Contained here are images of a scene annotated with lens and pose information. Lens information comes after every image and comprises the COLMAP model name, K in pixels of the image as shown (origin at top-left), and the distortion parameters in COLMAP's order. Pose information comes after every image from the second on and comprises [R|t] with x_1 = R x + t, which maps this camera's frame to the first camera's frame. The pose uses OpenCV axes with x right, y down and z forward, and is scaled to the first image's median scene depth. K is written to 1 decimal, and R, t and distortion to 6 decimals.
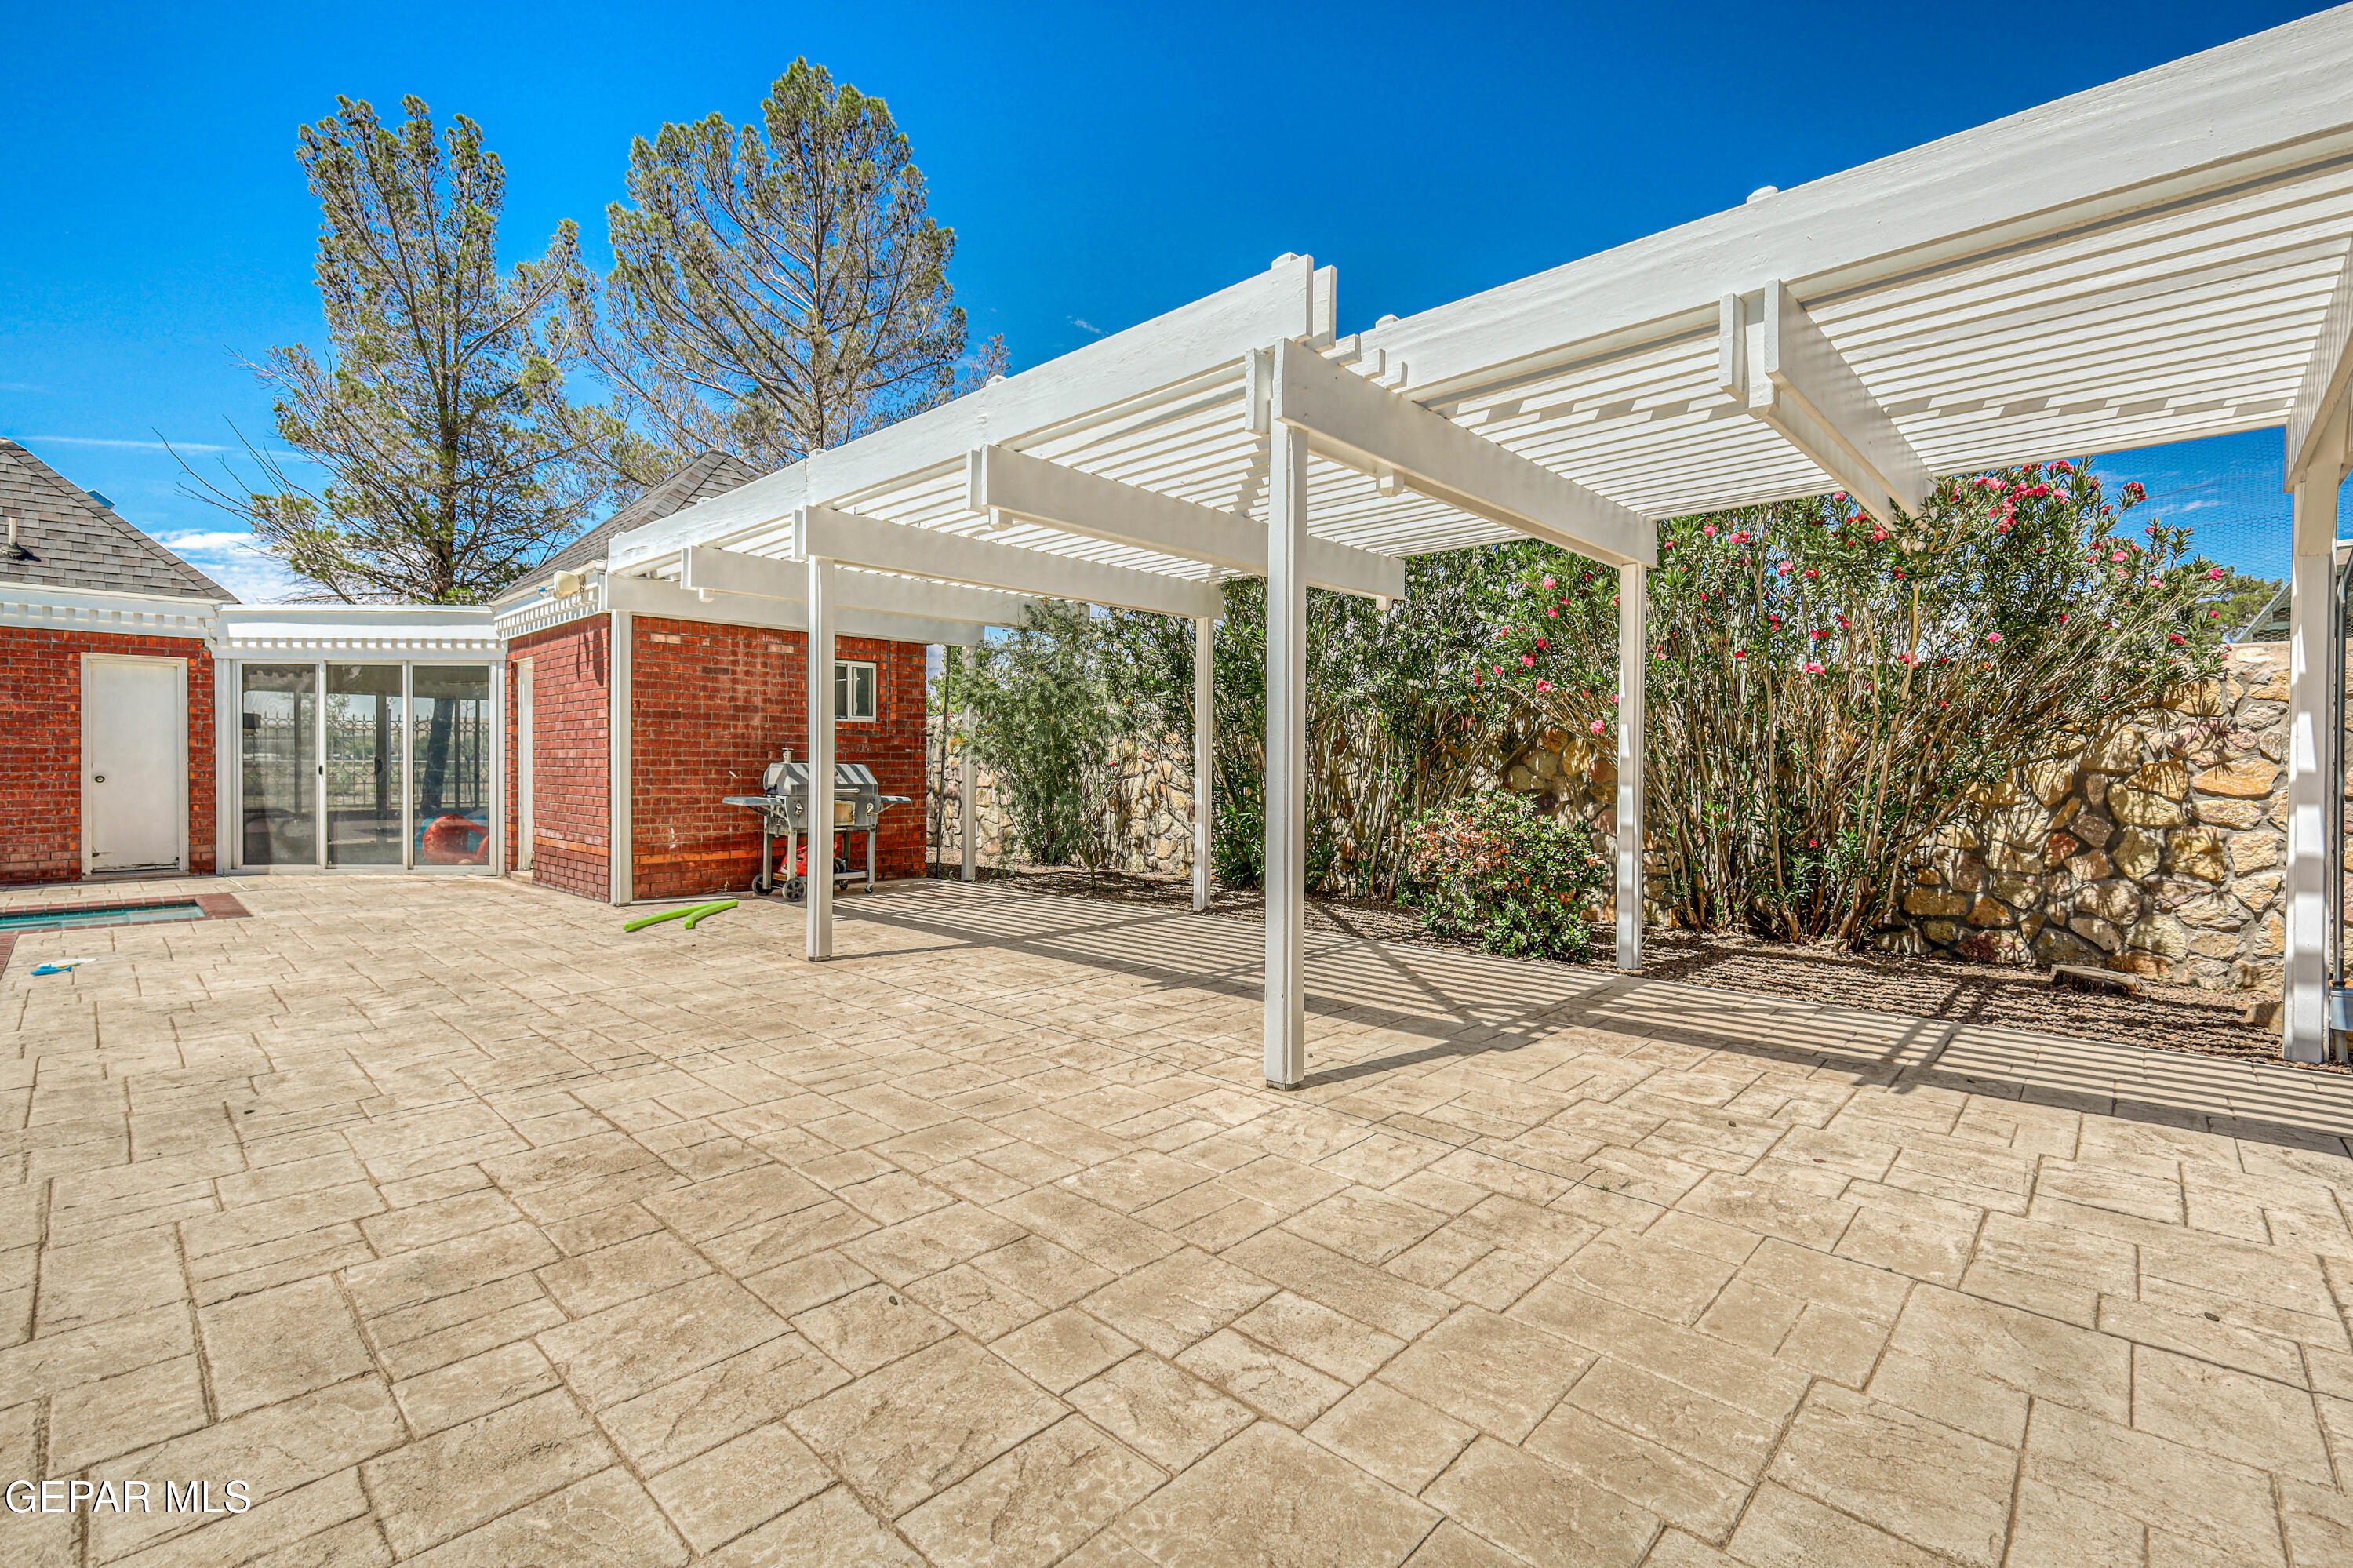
lens RADIAL K [[1028.2, 0, 1151.3], [0, 1028.2, 771.1], [0, 0, 1]] dist [0.004606, -0.000750]
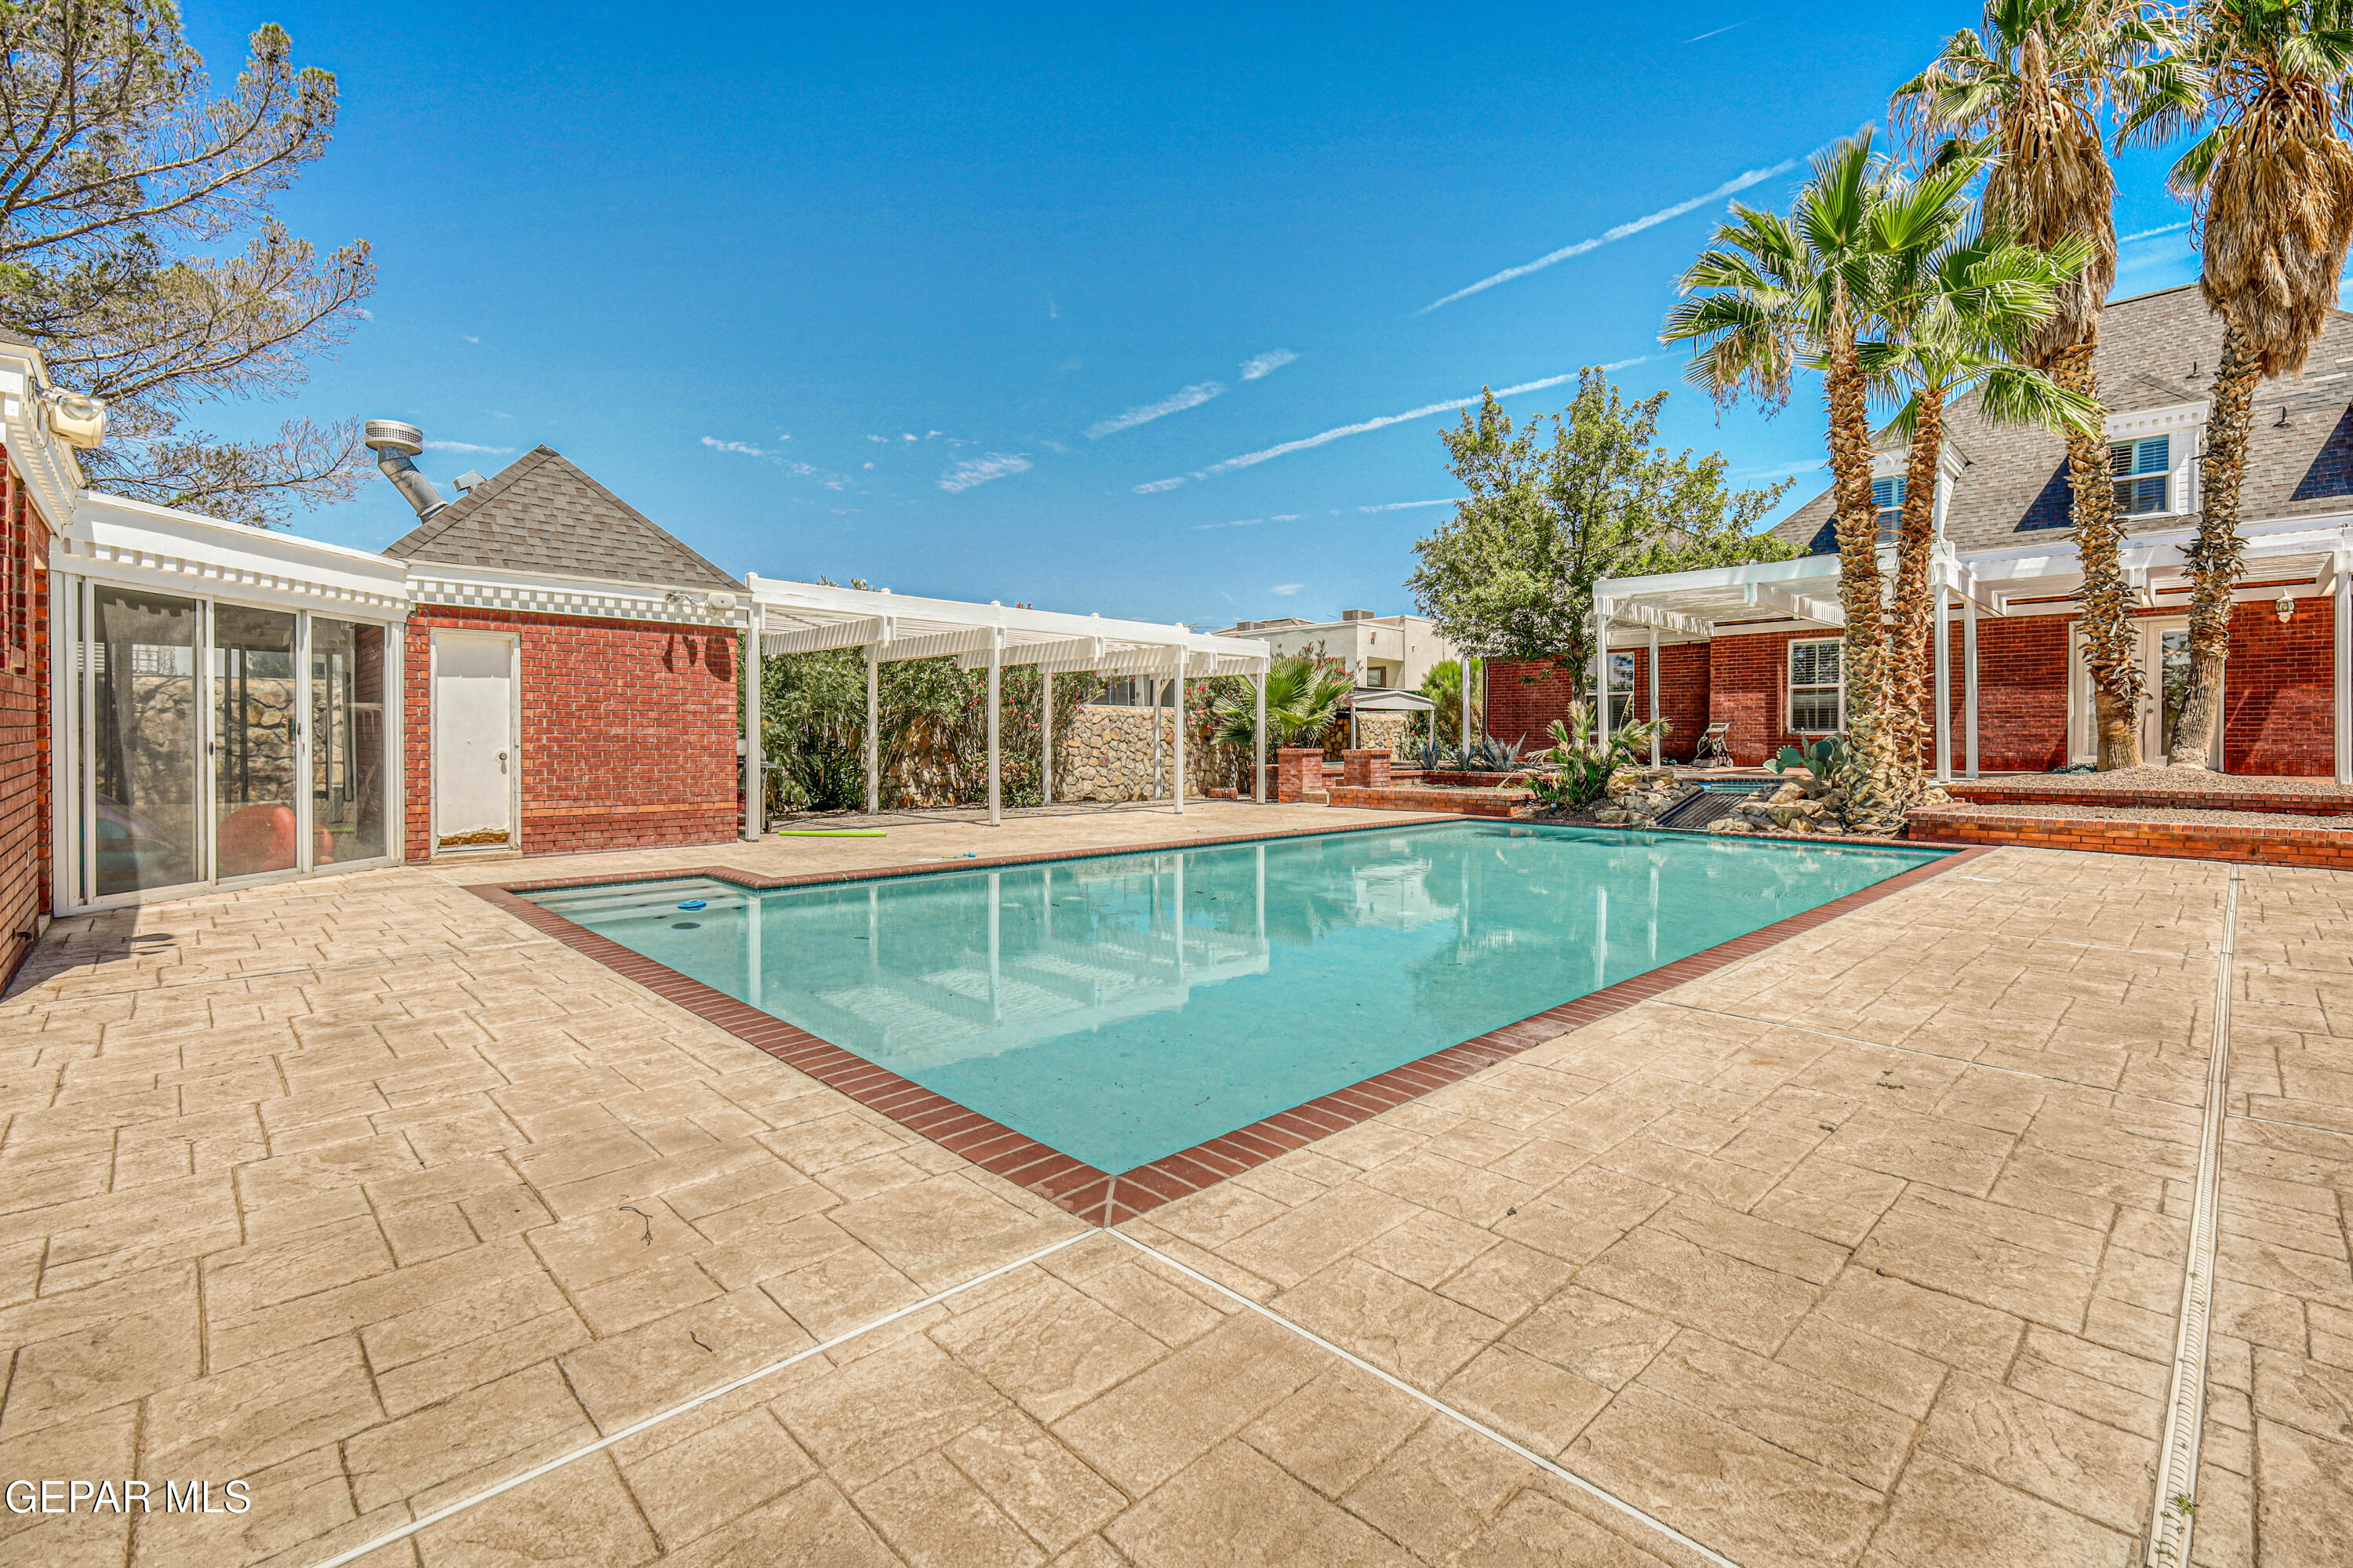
lens RADIAL K [[1028.2, 0, 1160.8], [0, 1028.2, 752.2], [0, 0, 1]] dist [0.004606, -0.000750]
pose [[0.042237, -0.013264, 0.999020, -1.638767], [0.005284, 0.999901, 0.013052, -0.005567], [-0.999094, 0.004728, 0.042303, 0.343357]]
